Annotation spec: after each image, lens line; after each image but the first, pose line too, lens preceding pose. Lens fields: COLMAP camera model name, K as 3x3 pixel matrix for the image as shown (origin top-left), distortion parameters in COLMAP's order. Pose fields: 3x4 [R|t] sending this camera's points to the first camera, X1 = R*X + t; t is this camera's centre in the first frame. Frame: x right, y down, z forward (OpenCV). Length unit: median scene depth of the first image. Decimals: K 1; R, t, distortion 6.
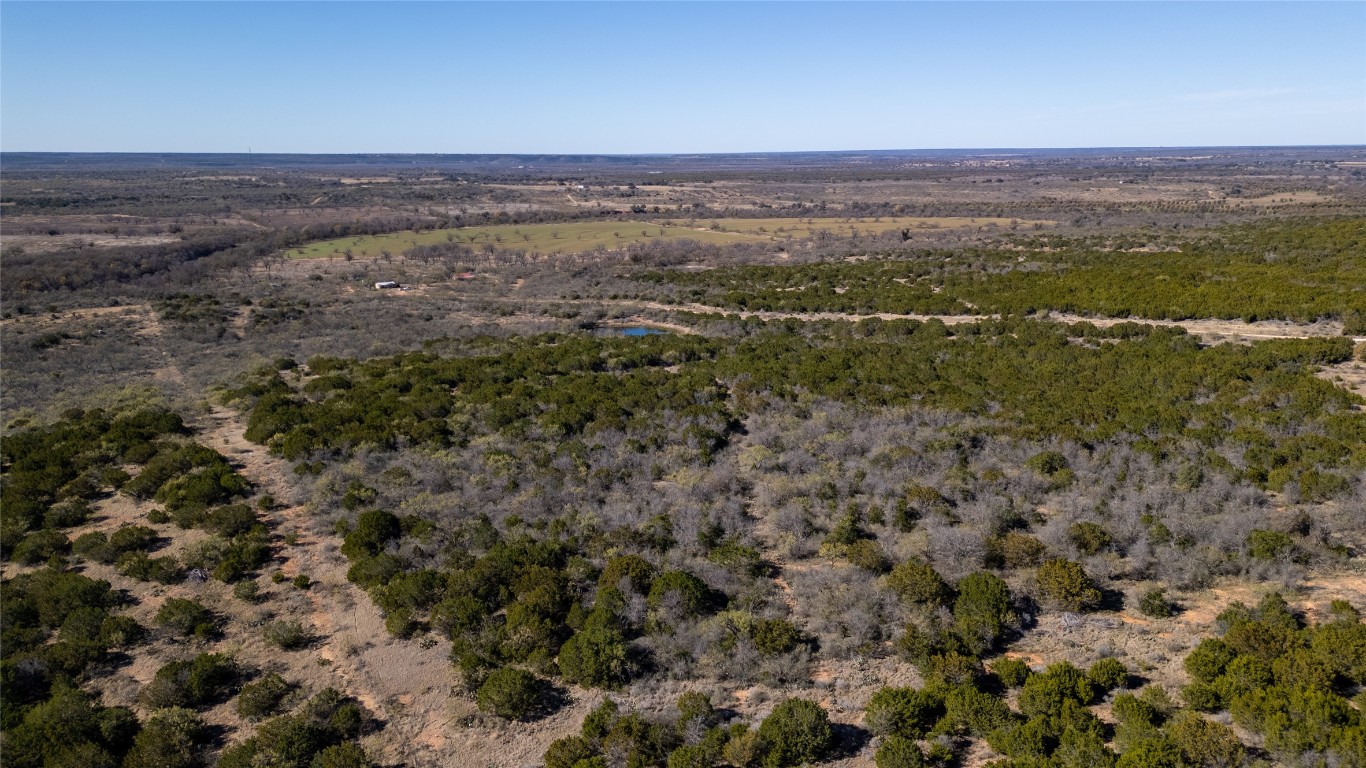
lens RADIAL K [[970.1, 0, 686.9], [0, 970.1, 392.6], [0, 0, 1]] dist [0.090529, -0.084288]
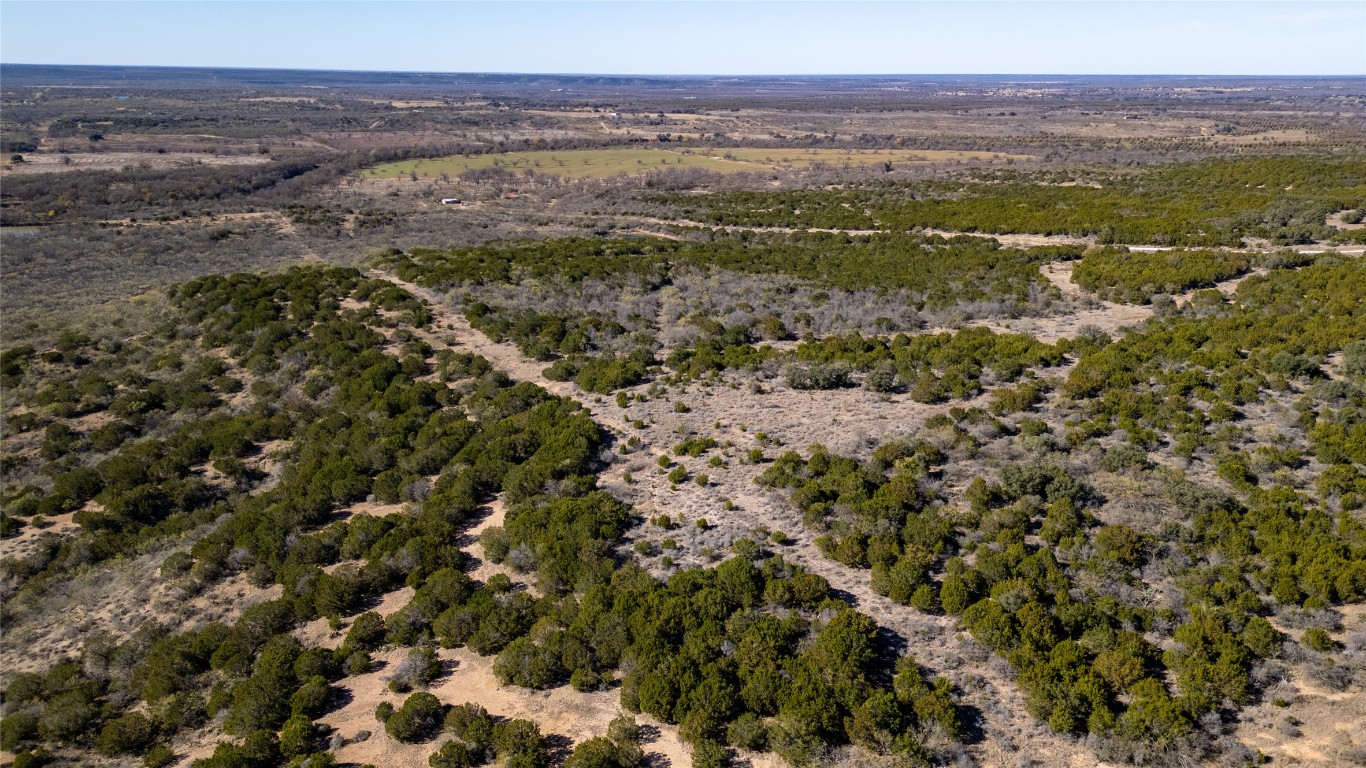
lens RADIAL K [[970.1, 0, 682.7], [0, 970.1, 385.6], [0, 0, 1]] dist [0.090529, -0.084288]
pose [[0.998875, 0.026542, -0.039306, 0.039648], [-0.023818, 0.997386, 0.068215, 0.026708], [0.041014, -0.067202, 0.996896, -0.205992]]
